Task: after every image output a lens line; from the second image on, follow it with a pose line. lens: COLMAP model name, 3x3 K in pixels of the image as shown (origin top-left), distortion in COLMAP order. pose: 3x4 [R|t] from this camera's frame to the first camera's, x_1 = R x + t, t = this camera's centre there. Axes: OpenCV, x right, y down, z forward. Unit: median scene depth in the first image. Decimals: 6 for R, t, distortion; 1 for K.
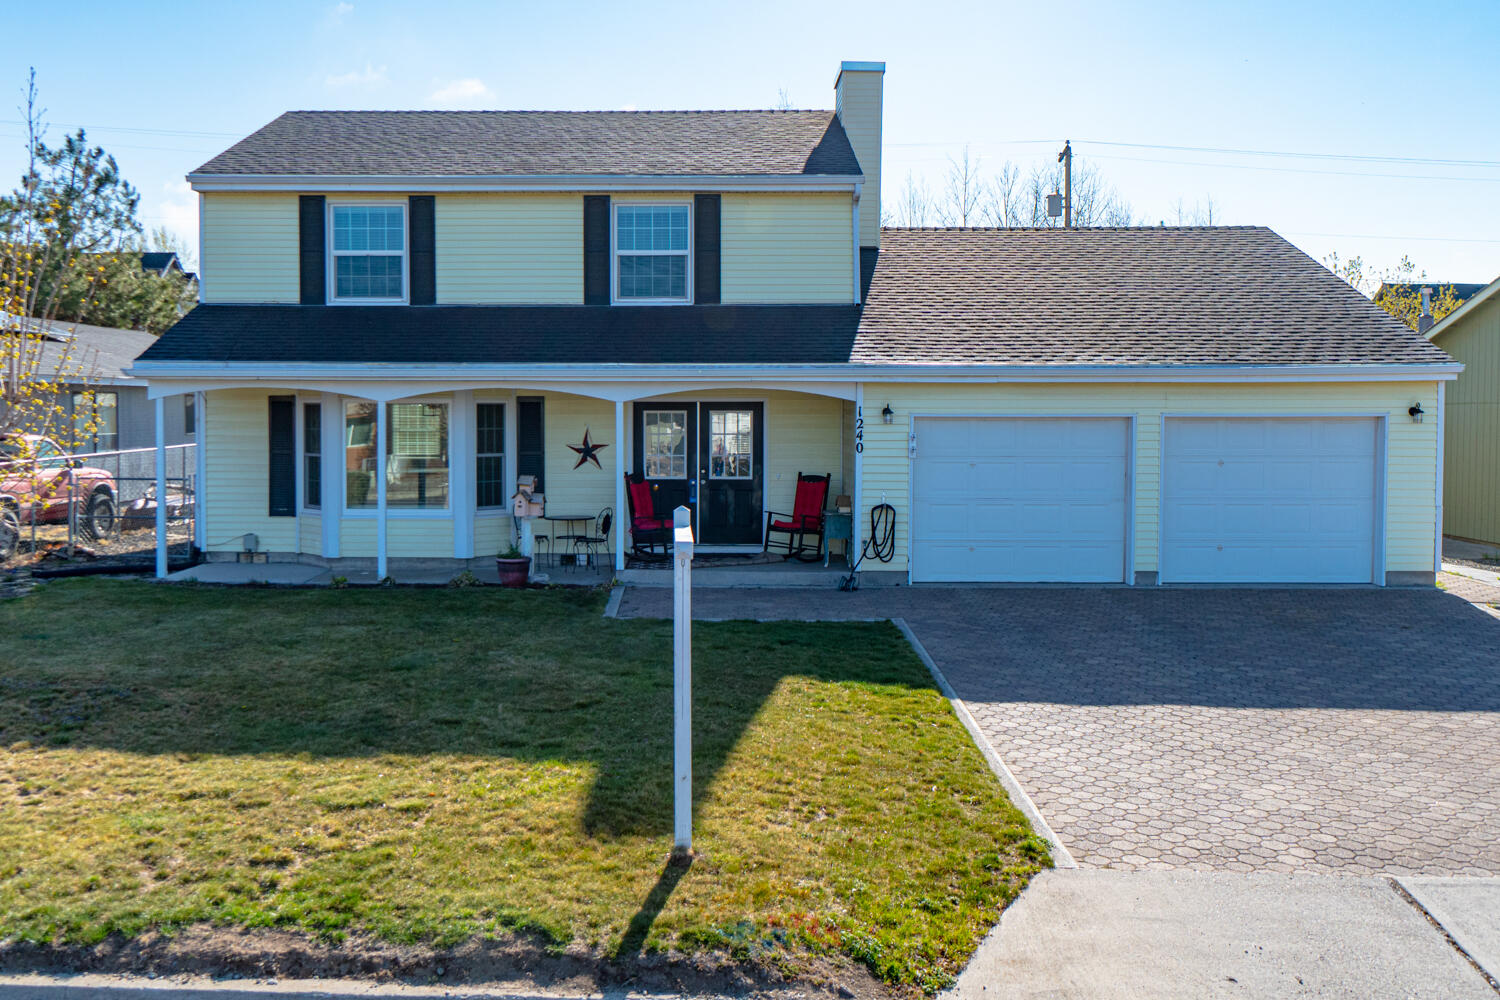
lens RADIAL K [[1167.7, 0, 742.9], [0, 1167.7, 481.6], [0, 0, 1]] dist [0.001998, 0.002806]
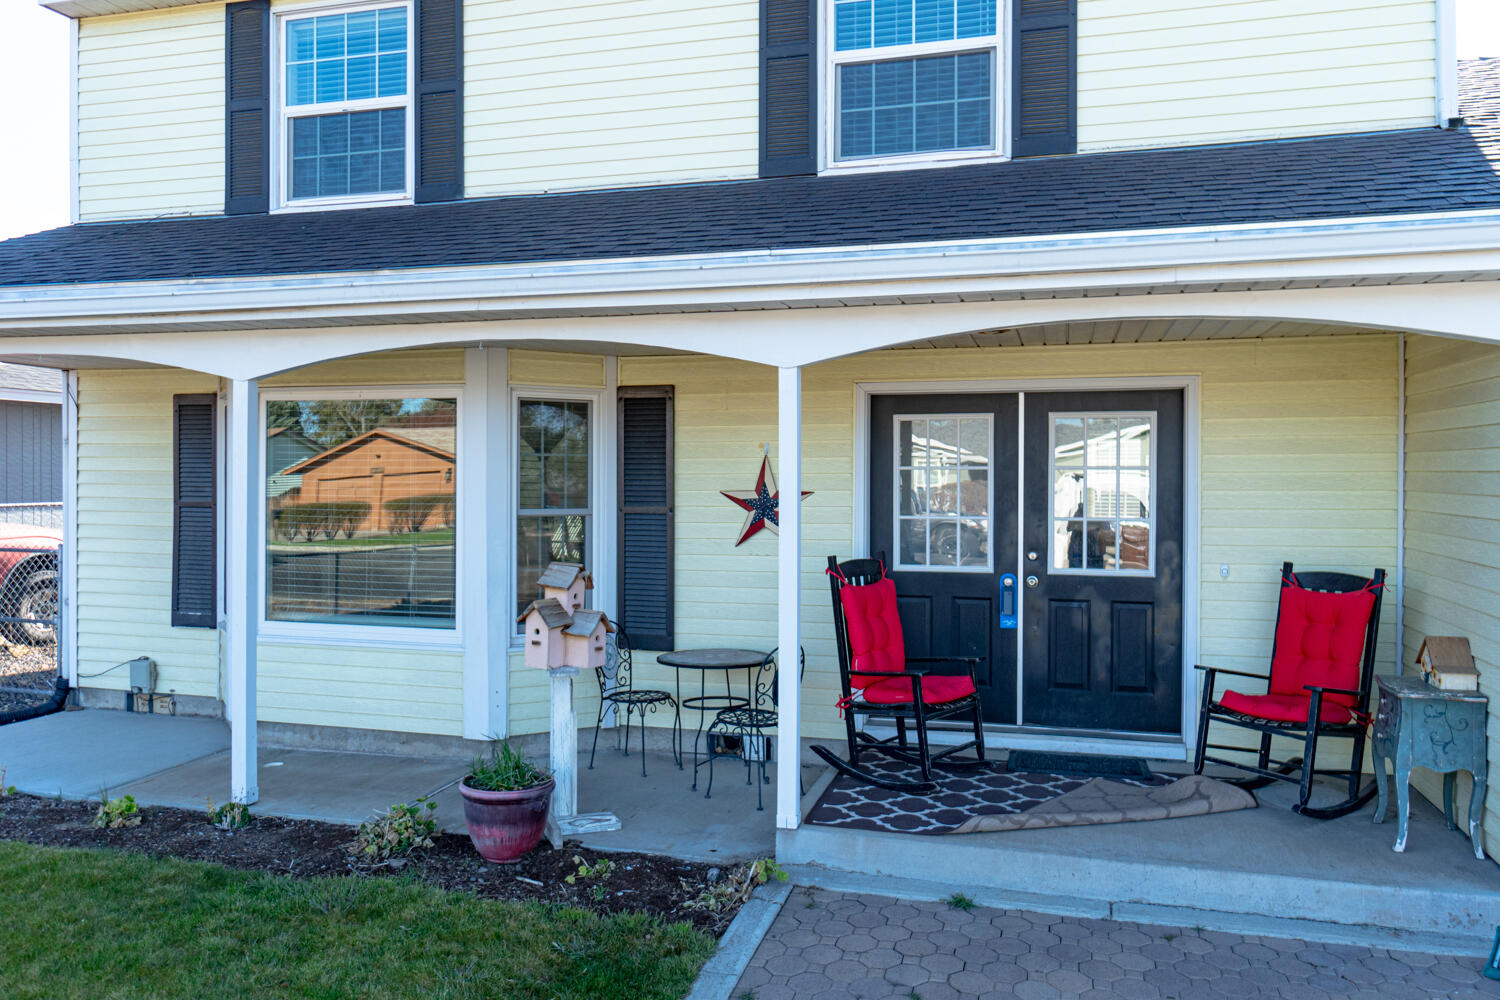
lens RADIAL K [[1167.7, 0, 742.9], [0, 1167.7, 481.6], [0, 0, 1]] dist [0.001998, 0.002806]
pose [[0.956716, 0.001653, -0.291018, -0.011508], [-0.018271, 0.998352, -0.054395, -0.010879], [0.290449, 0.057358, 0.955170, 0.575219]]
